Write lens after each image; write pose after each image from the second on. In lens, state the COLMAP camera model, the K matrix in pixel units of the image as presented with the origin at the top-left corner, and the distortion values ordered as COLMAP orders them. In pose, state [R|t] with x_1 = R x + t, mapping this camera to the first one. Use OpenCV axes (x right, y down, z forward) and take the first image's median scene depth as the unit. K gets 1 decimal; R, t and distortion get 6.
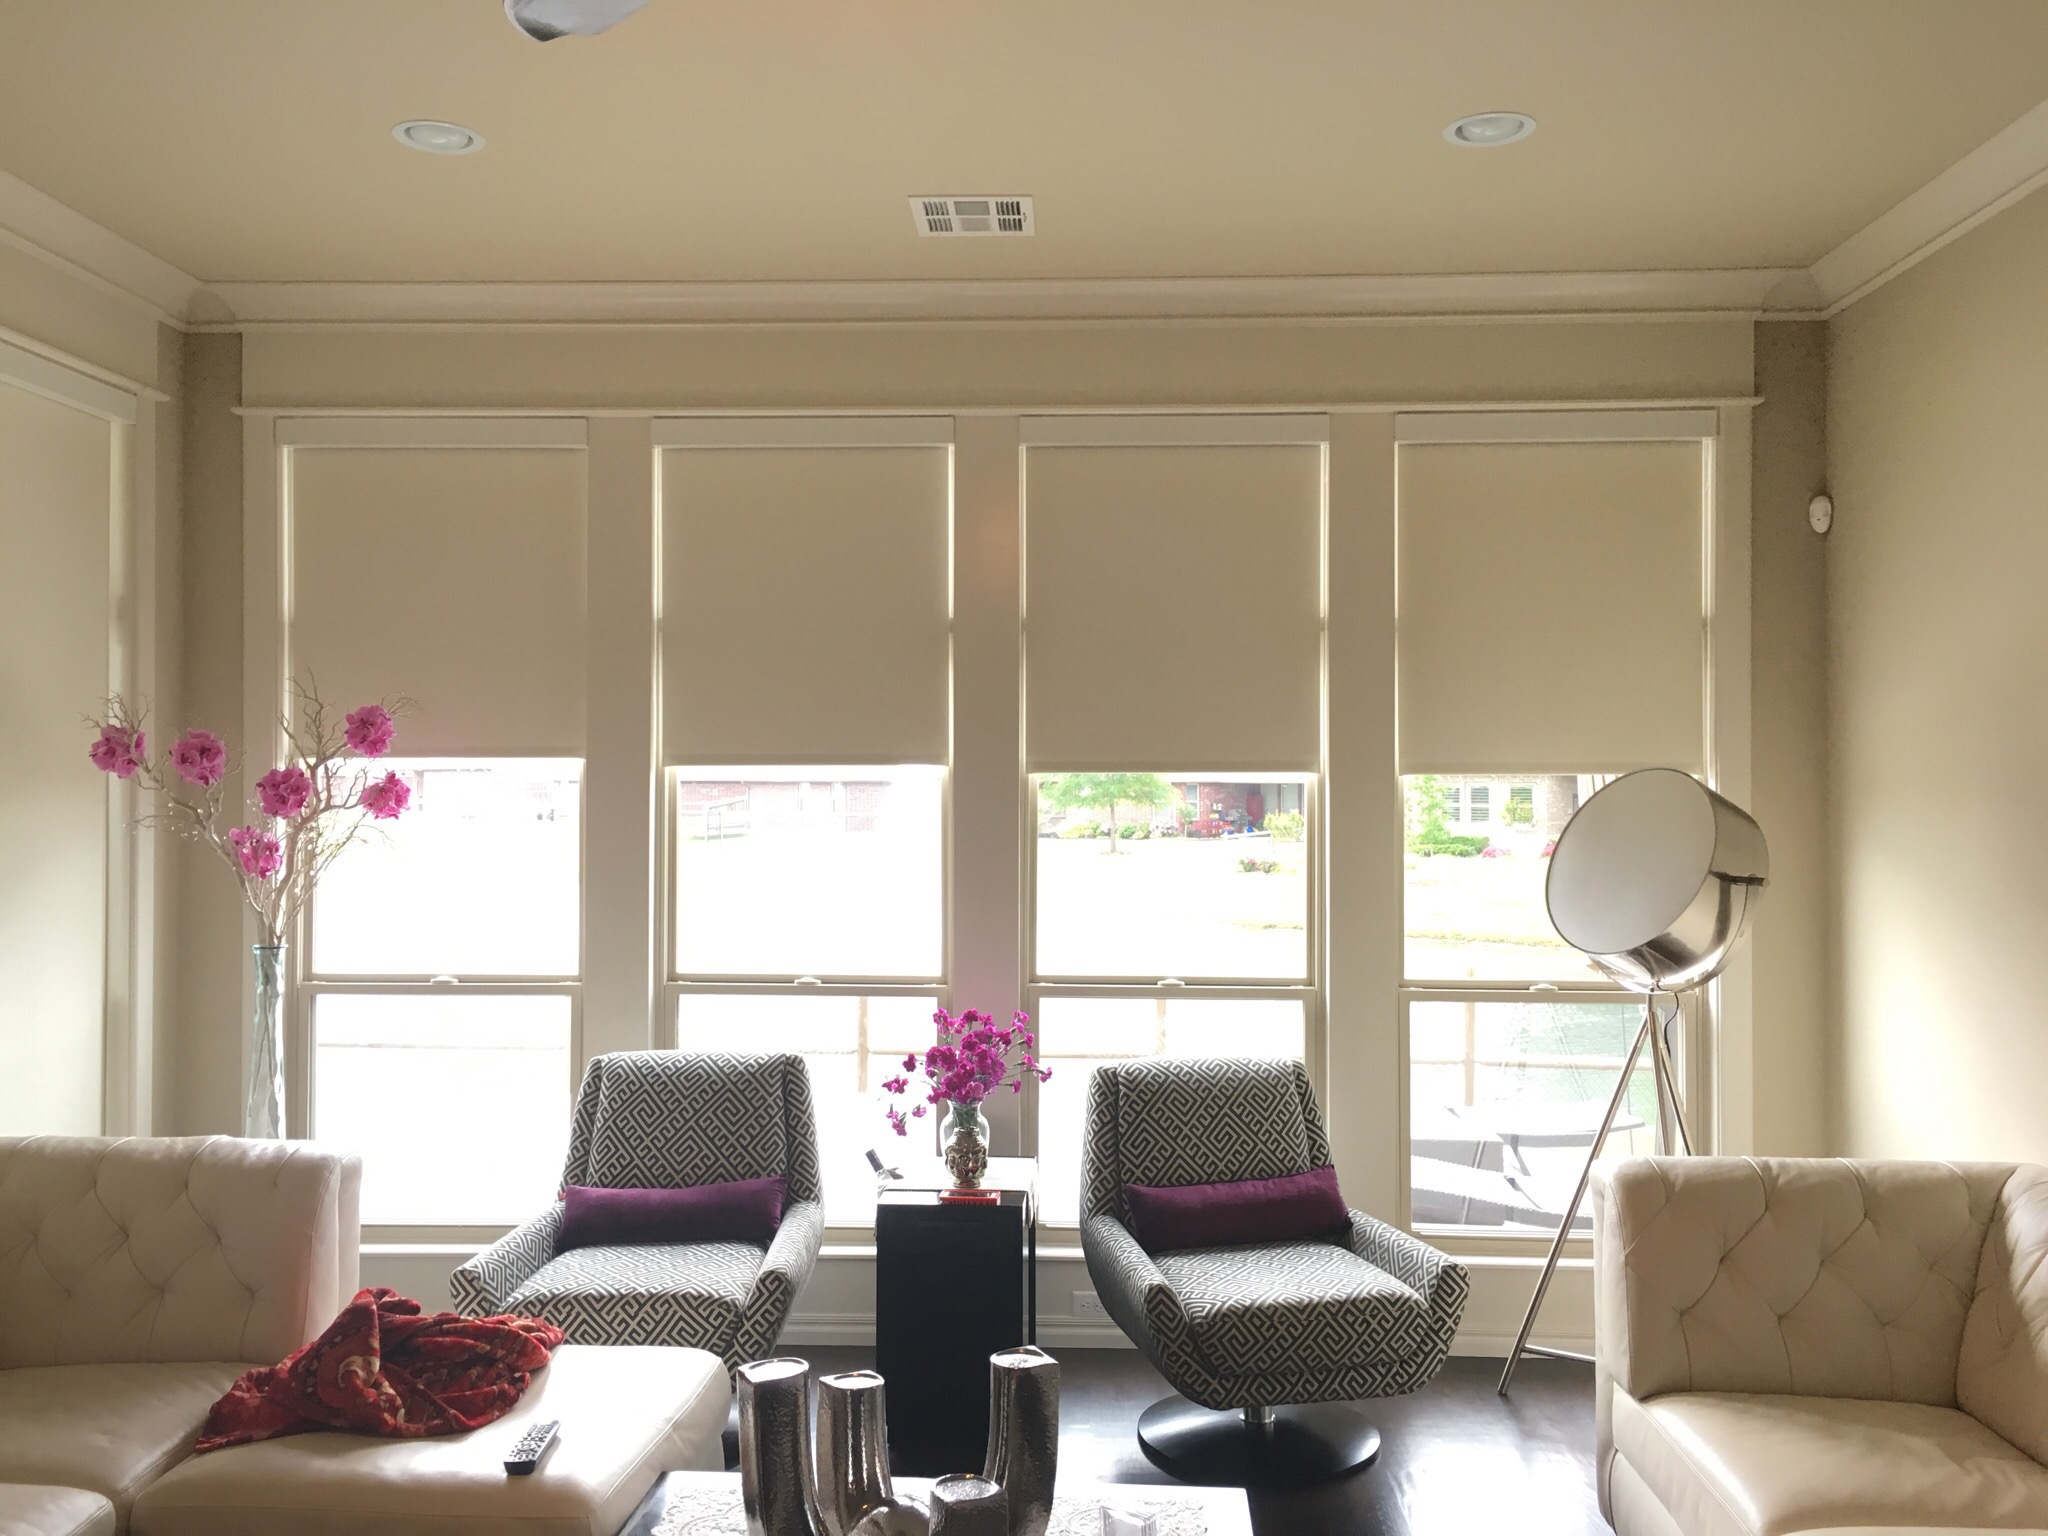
lens RADIAL K [[1752.0, 0, 1024.0], [0, 1752.0, 768.0], [0, 0, 1]] dist [0.060004, -0.068498]
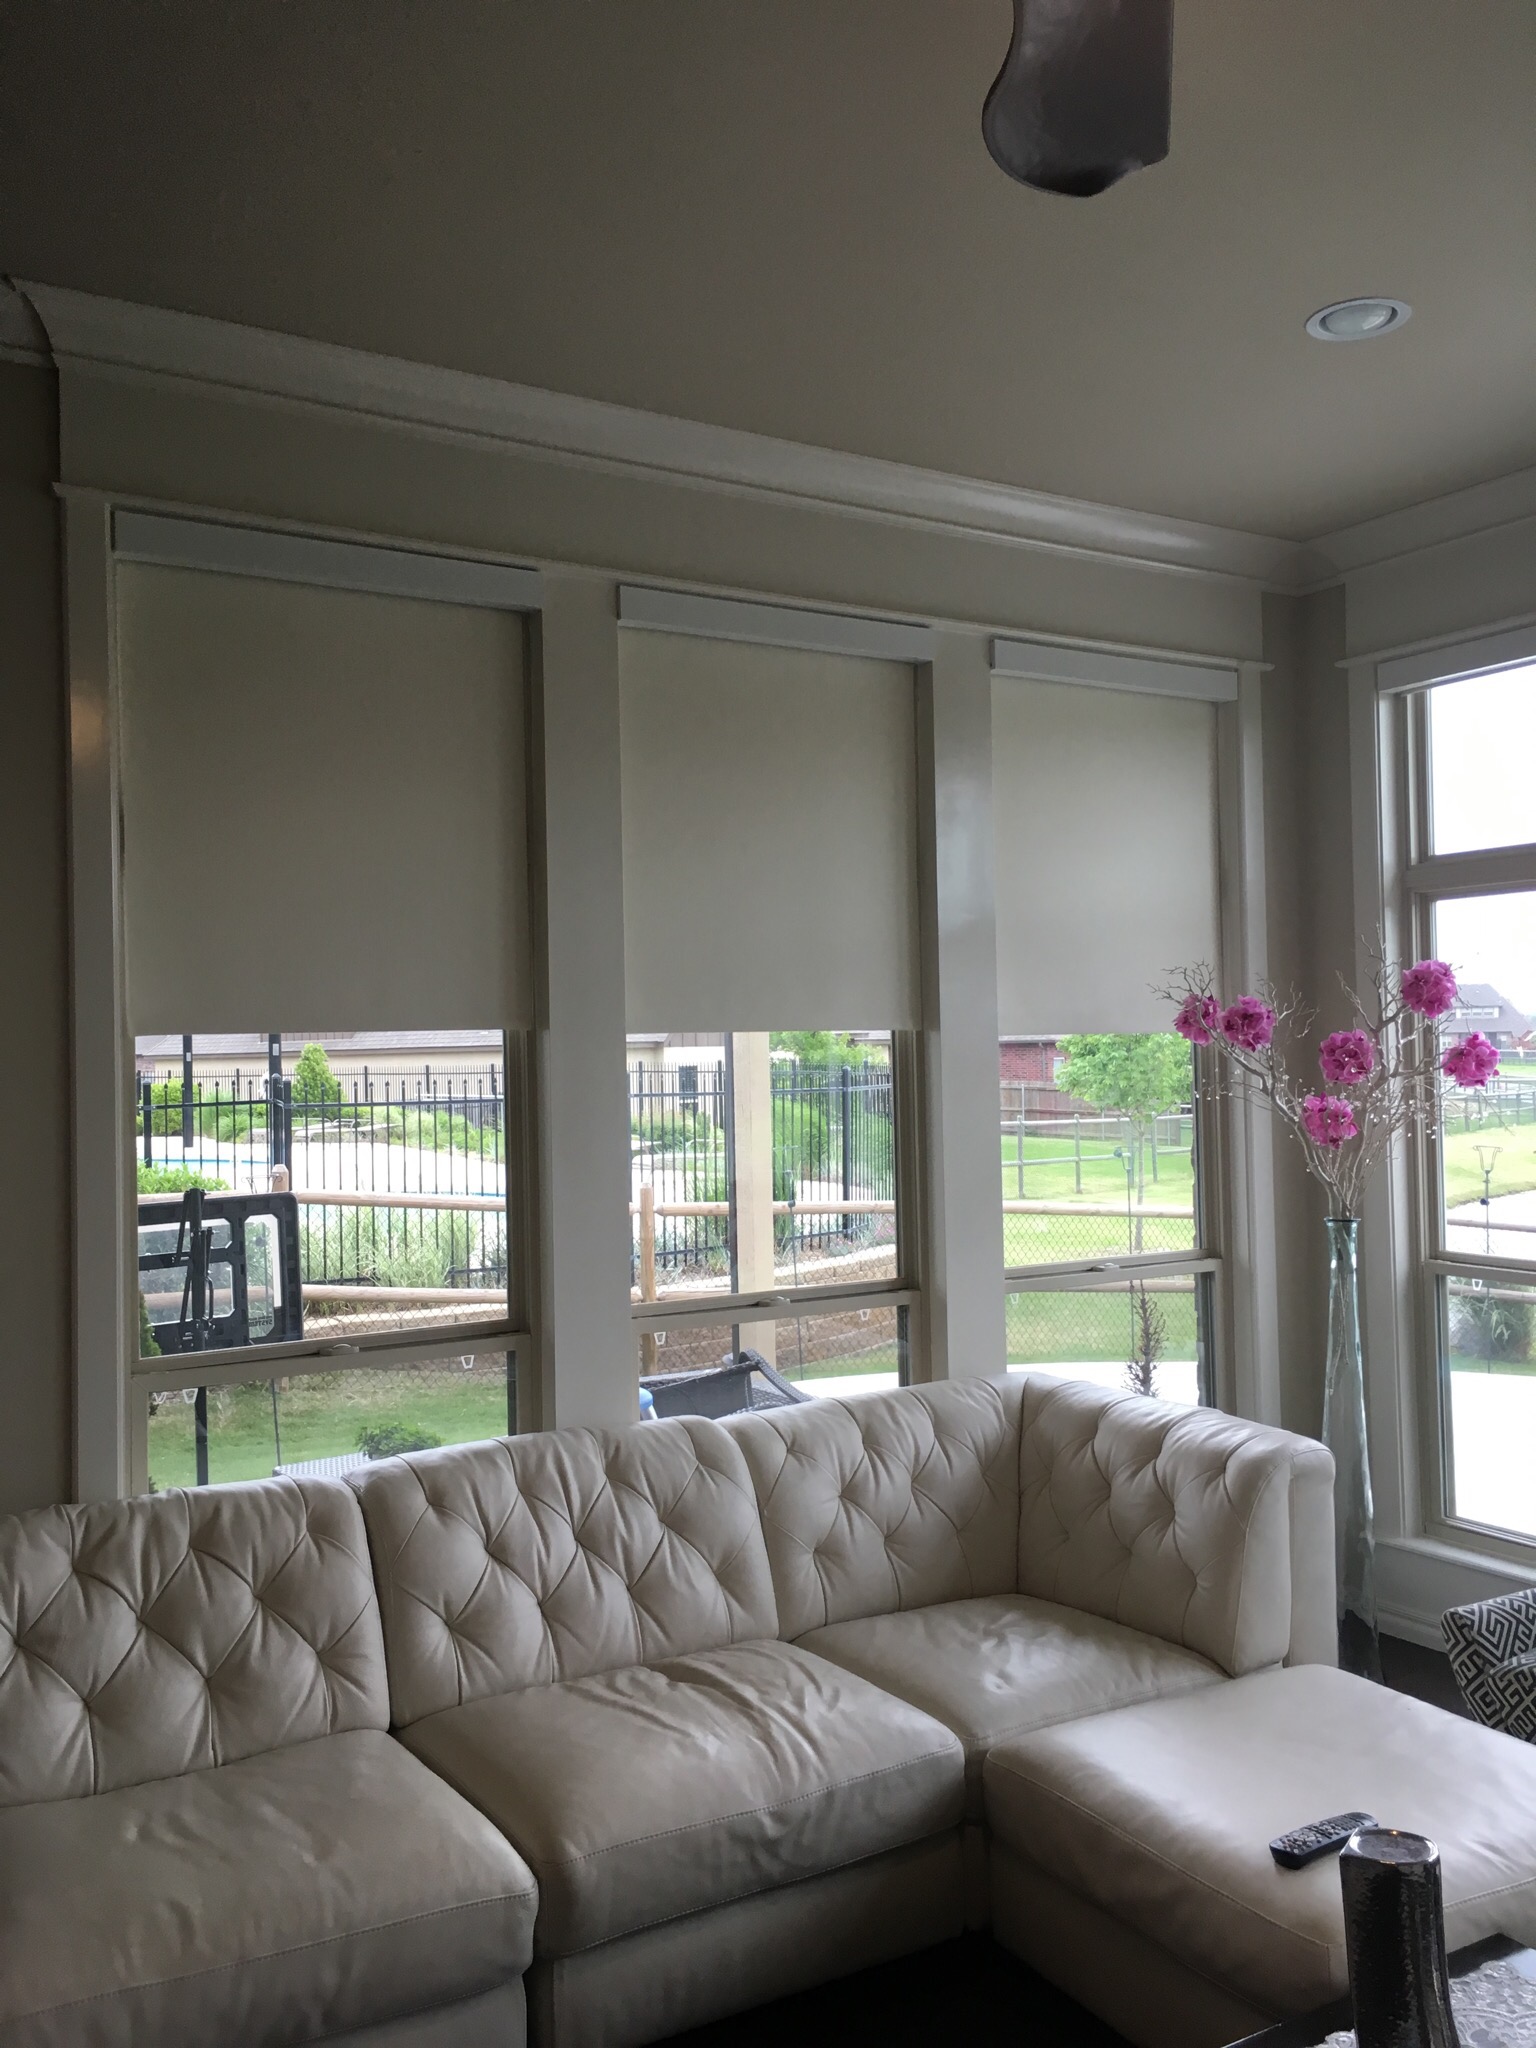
lens RADIAL K [[1752.8, 0, 770.2], [0, 1752.8, 1020.5], [0, 0, 1]] dist [0.056855, -0.059676]
pose [[0.562553, -0.028114, -0.826283, 0.203404], [0.024048, 0.999555, -0.017638, 0.003490], [0.826411, -0.009948, 0.562979, 0.229938]]
